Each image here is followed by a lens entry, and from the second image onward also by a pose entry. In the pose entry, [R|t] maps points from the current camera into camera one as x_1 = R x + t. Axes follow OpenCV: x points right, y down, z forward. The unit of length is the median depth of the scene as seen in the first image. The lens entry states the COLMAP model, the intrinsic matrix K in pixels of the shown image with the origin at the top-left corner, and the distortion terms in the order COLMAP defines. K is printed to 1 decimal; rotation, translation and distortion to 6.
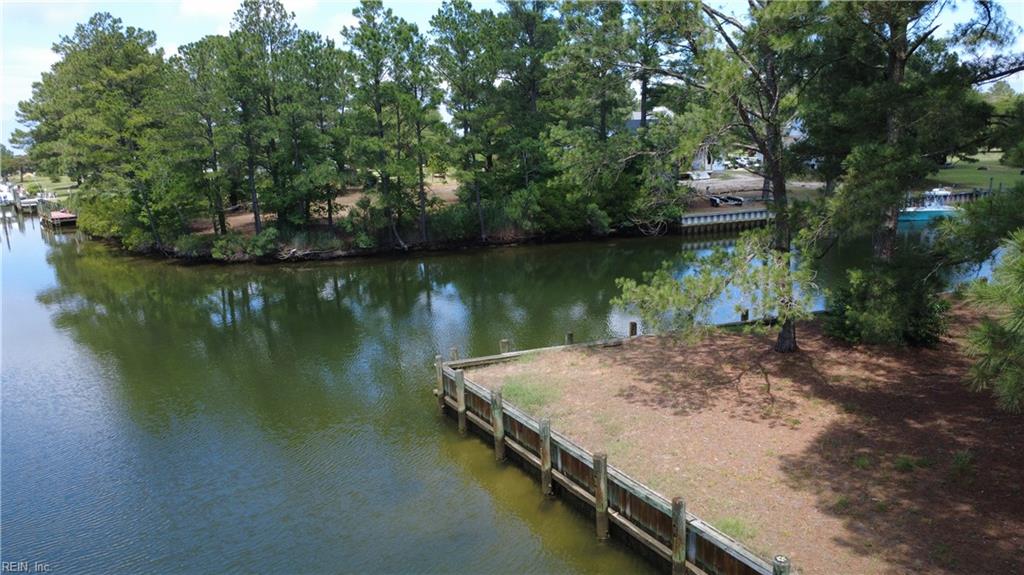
lens RADIAL K [[741.8, 0, 512.0], [0, 741.8, 287.5], [0, 0, 1]] dist [-0.004298, -0.003324]
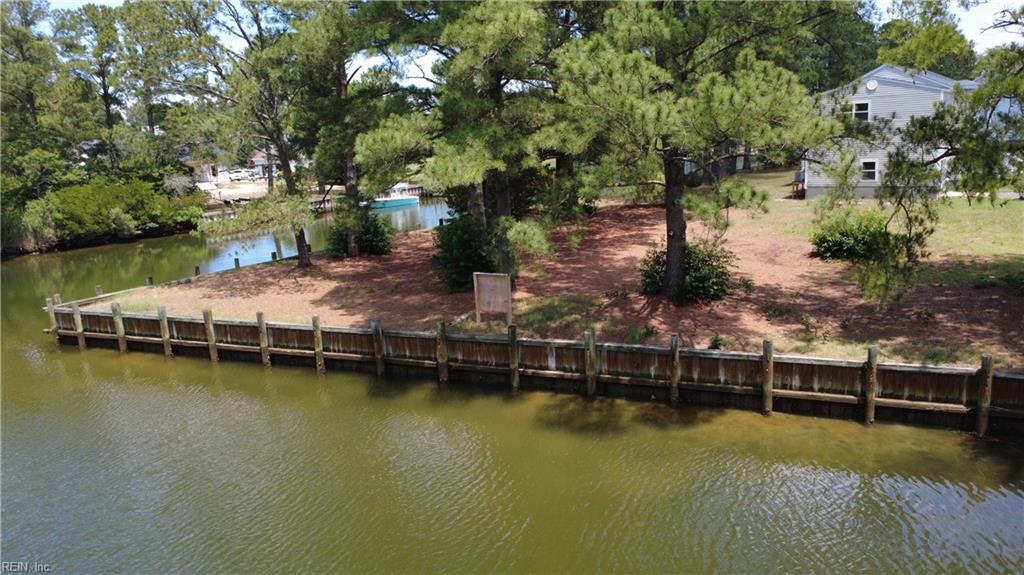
lens RADIAL K [[741.8, 0, 512.0], [0, 741.8, 287.5], [0, 0, 1]] dist [-0.004298, -0.003324]
pose [[0.796099, -0.126049, 0.591894, -0.095973], [0.143386, 0.989505, 0.017870, 0.073002], [-0.587934, 0.070643, 0.805818, -0.231359]]
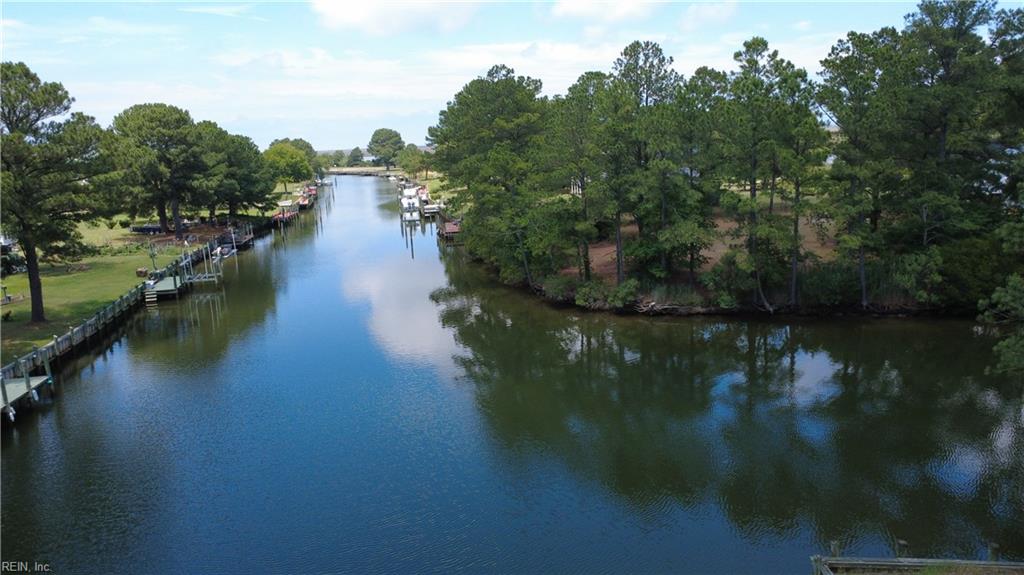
lens RADIAL K [[741.8, 0, 512.0], [0, 741.8, 287.5], [0, 0, 1]] dist [-0.004298, -0.003324]
pose [[0.892807, 0.084283, -0.442484, -0.026952], [-0.076459, 0.996440, 0.035527, -0.097530], [0.443903, 0.002113, 0.896072, 0.030703]]
